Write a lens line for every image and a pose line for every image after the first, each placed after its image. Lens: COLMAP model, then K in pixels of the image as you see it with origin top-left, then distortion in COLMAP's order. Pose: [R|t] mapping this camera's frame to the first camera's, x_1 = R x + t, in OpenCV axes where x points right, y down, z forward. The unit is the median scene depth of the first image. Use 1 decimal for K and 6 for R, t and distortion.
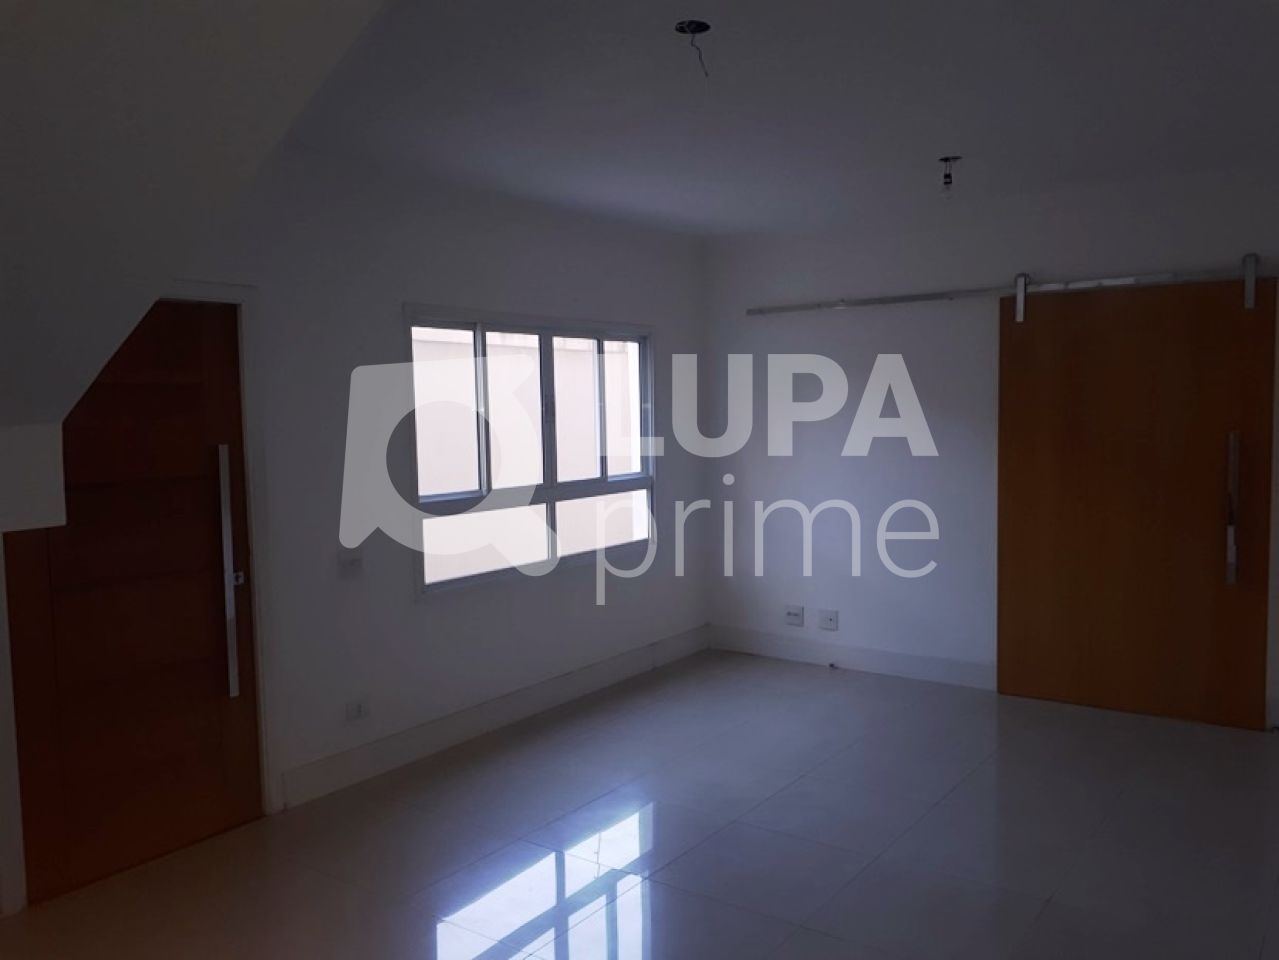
lens RADIAL K [[990.5, 0, 639.5], [0, 990.5, 480.0], [0, 0, 1]] dist [0.026557, -0.084718]
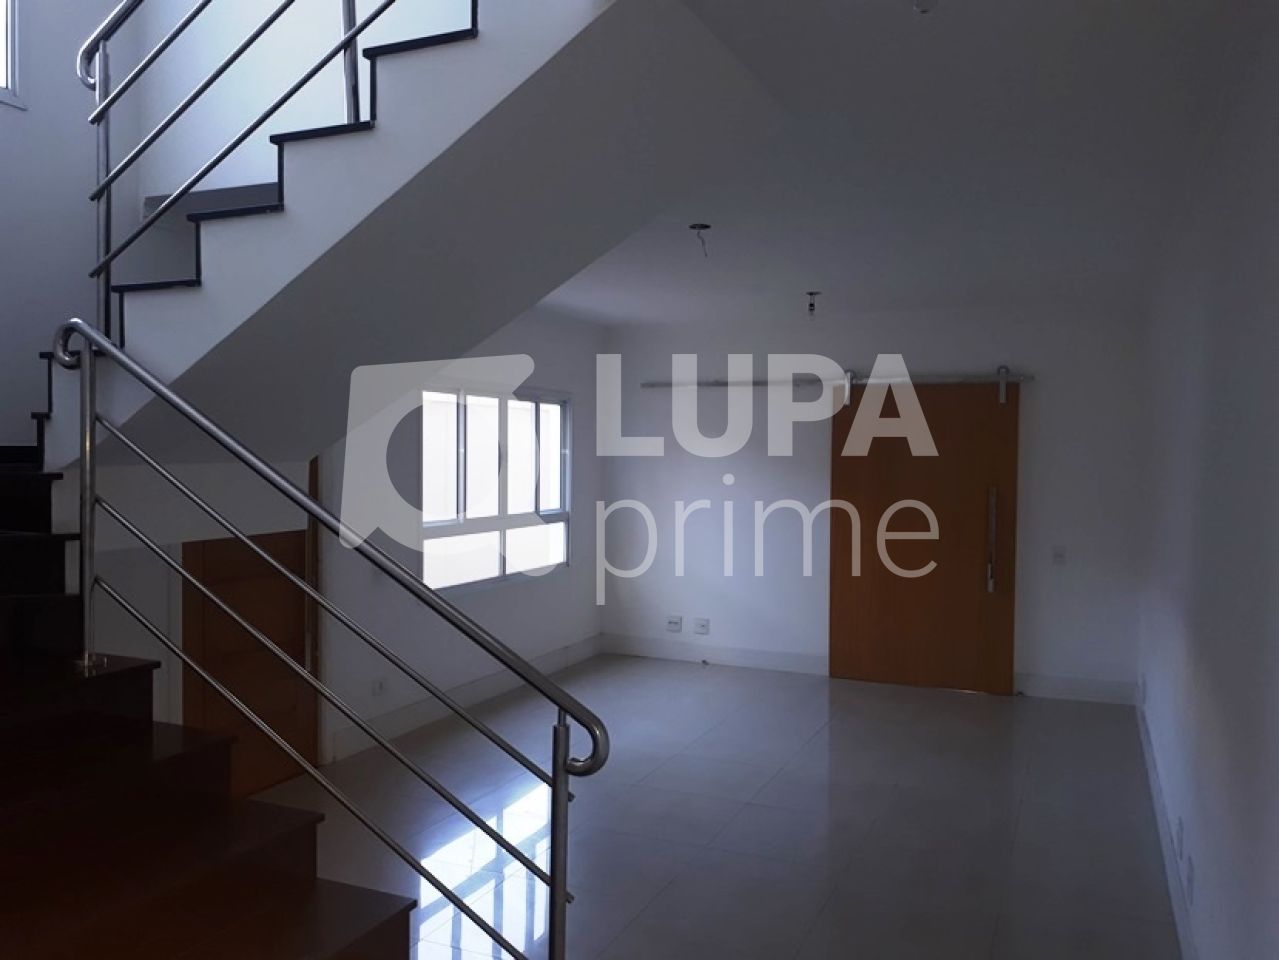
lens RADIAL K [[1007.1, 0, 639.5], [0, 1007.1, 480.0], [0, 0, 1]] dist [0.093244, -0.136455]
pose [[0.973606, 0.024172, 0.226951, -0.208881], [-0.012346, 0.998498, -0.053386, 0.024973], [-0.227901, 0.049175, 0.972442, -0.290825]]
